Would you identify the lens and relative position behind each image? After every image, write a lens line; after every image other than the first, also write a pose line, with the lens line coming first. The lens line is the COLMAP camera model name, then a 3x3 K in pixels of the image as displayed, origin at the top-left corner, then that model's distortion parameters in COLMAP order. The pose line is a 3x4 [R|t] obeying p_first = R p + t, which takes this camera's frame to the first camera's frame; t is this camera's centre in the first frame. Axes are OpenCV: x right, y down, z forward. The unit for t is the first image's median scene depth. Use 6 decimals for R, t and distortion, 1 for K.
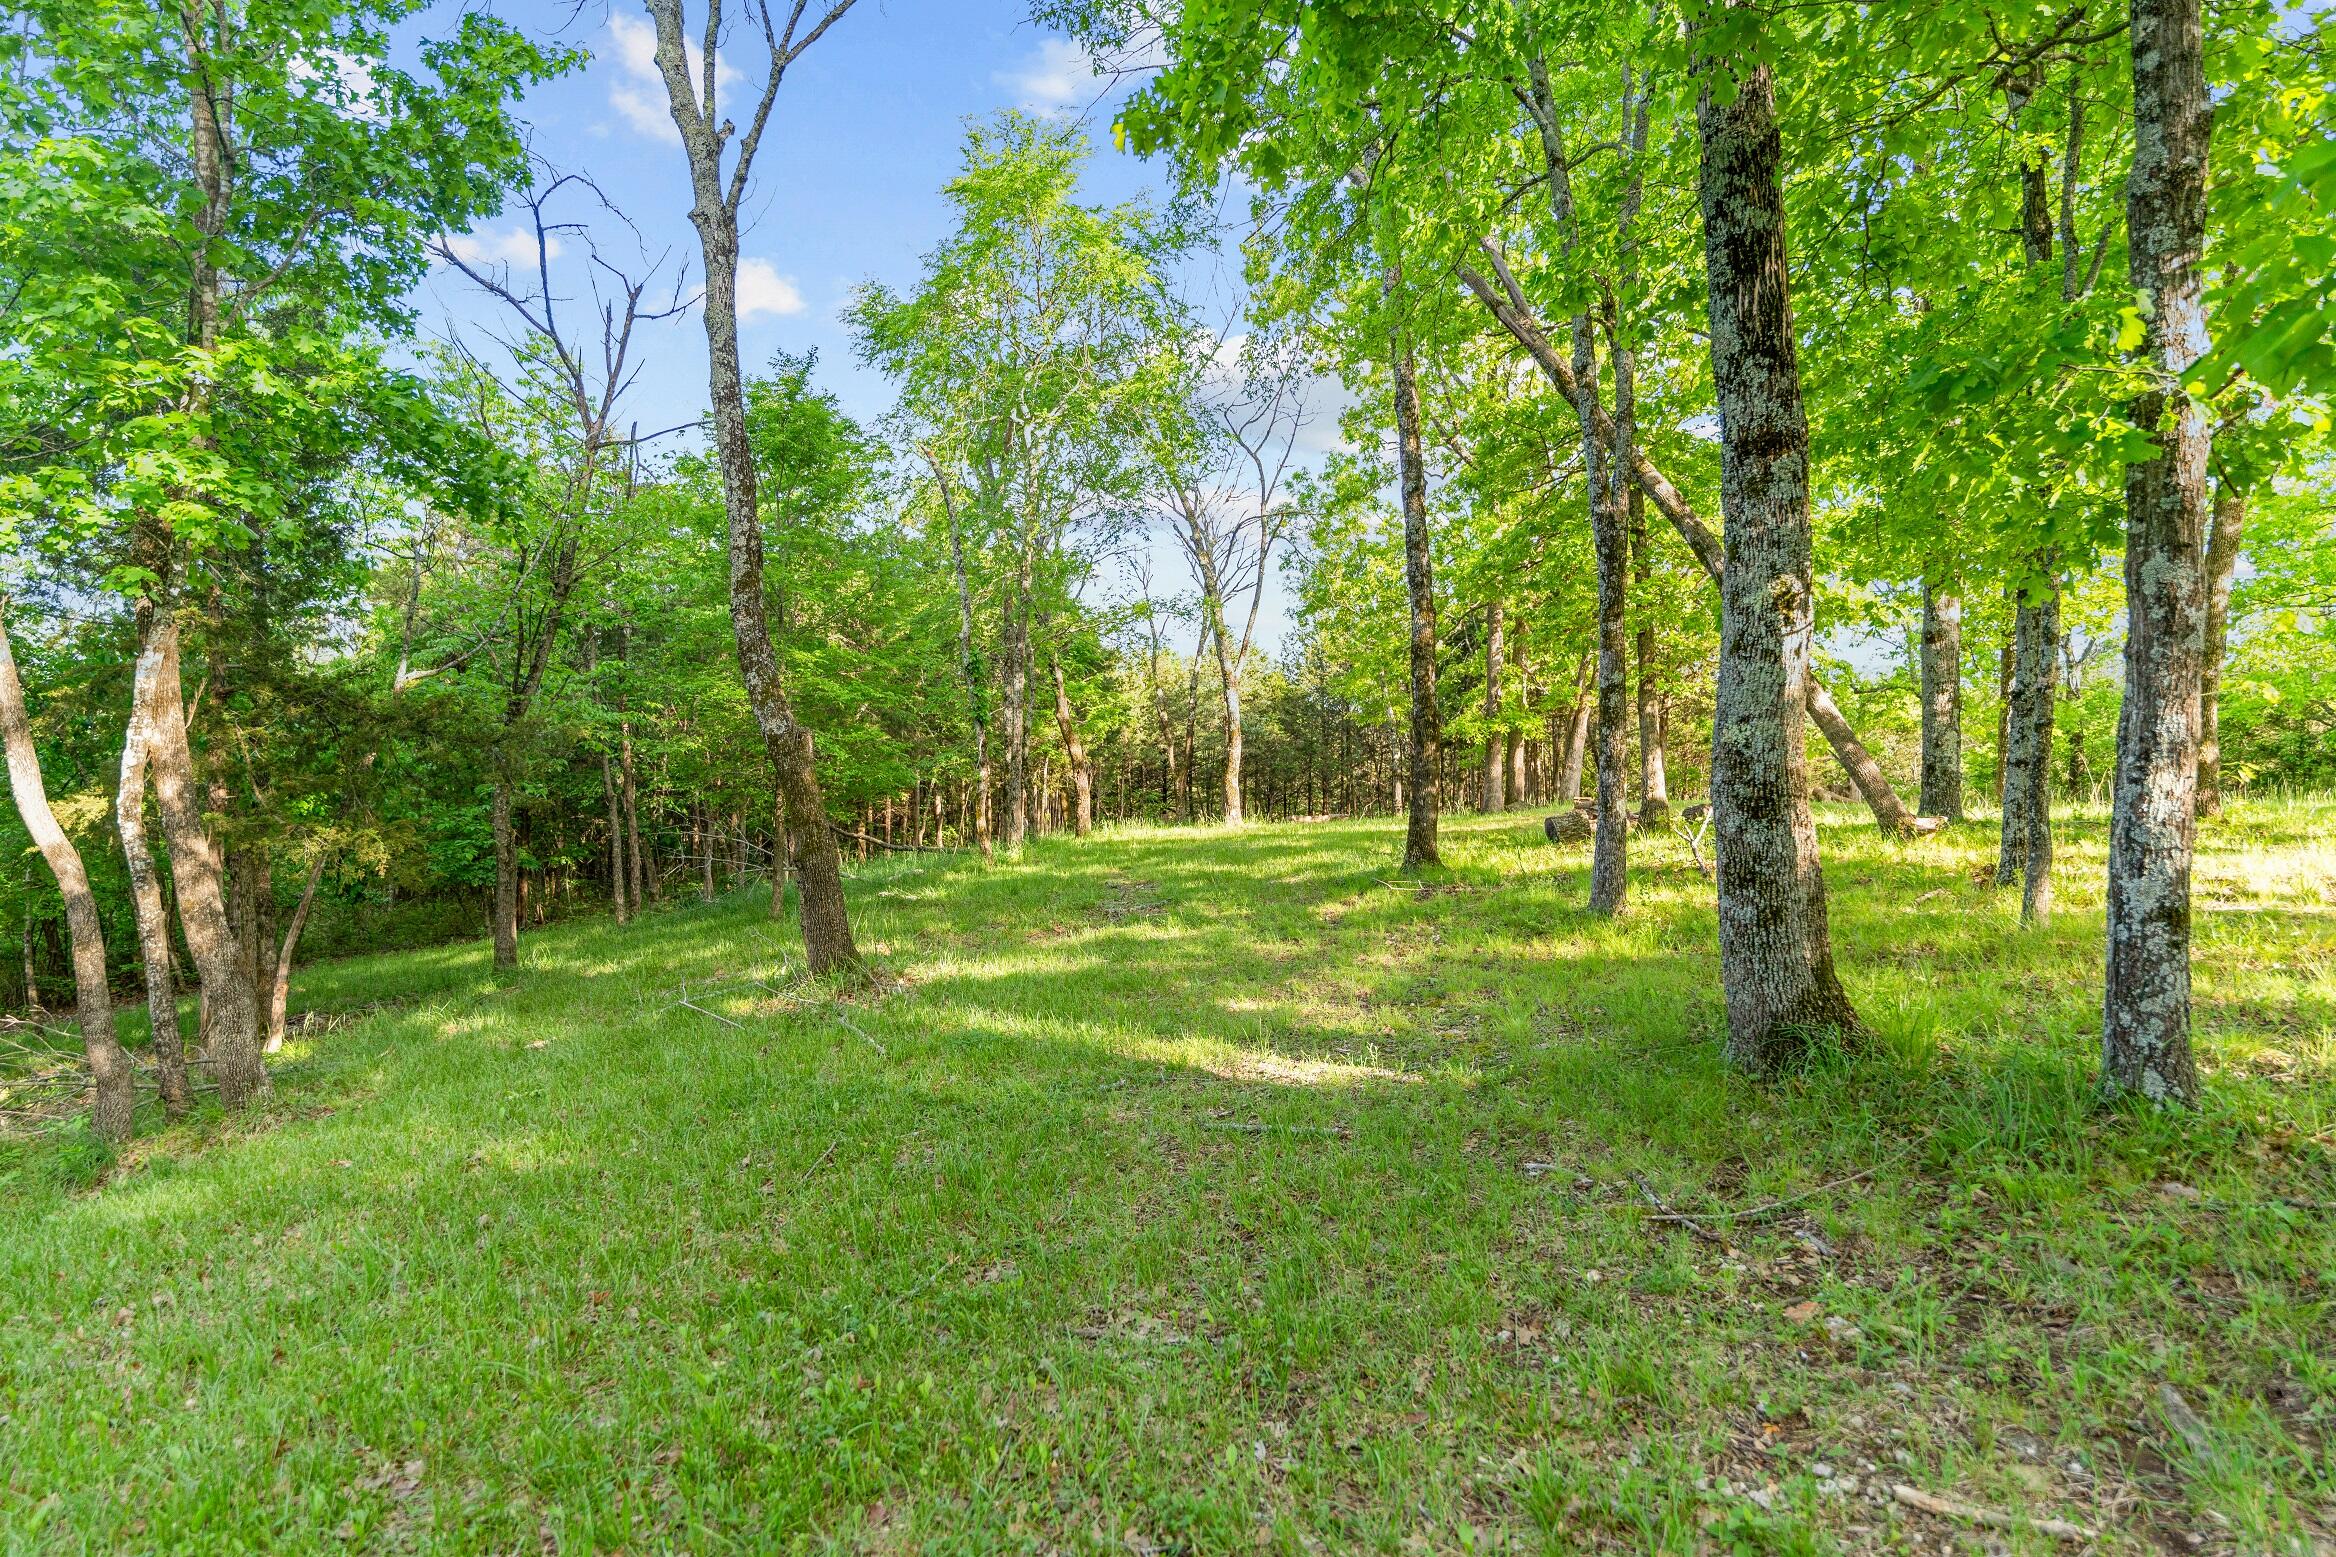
lens RADIAL K [[1248.8, 0, 1164.7], [0, 1248.8, 780.0], [0, 0, 1]] dist [0.003710, 0.000119]
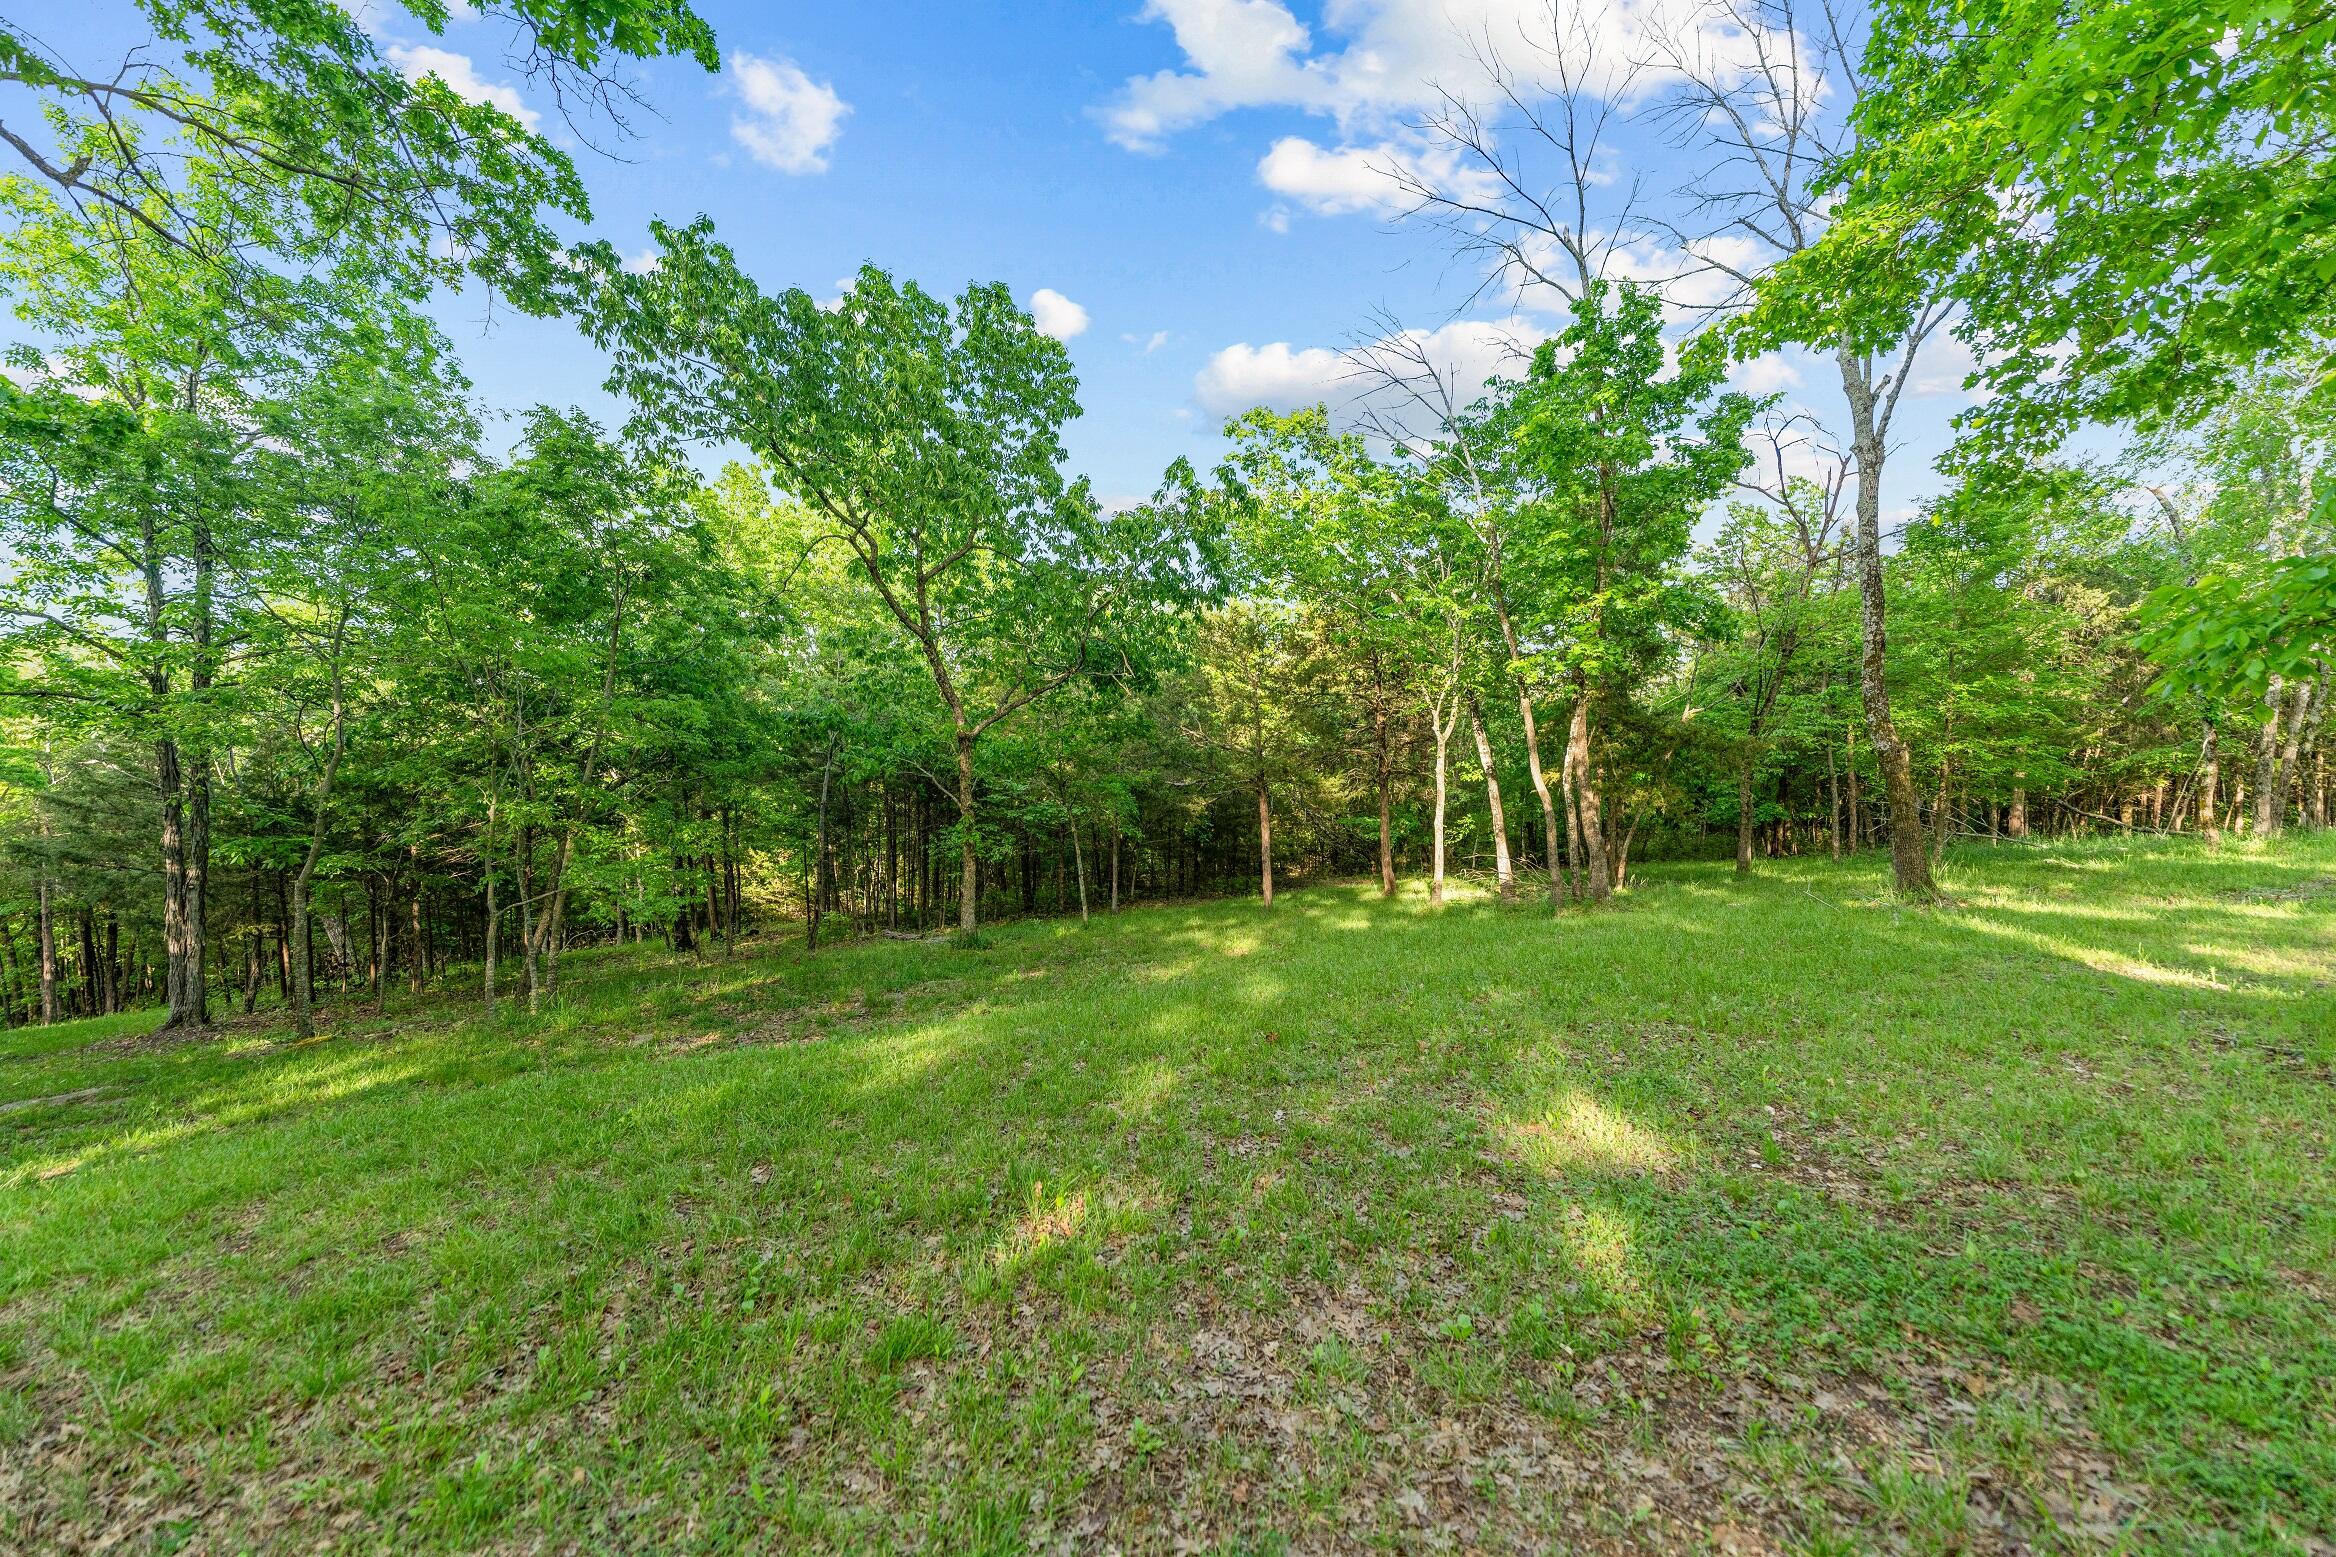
lens RADIAL K [[925.8, 0, 1164.2], [0, 925.8, 783.2], [0, 0, 1]] dist [-0.000861, -0.000265]
pose [[0.453998, 0.052392, -0.889461, 0.417315], [-0.018838, 0.998611, 0.049206, -0.040105], [0.890804, -0.005584, 0.454354, -0.512158]]
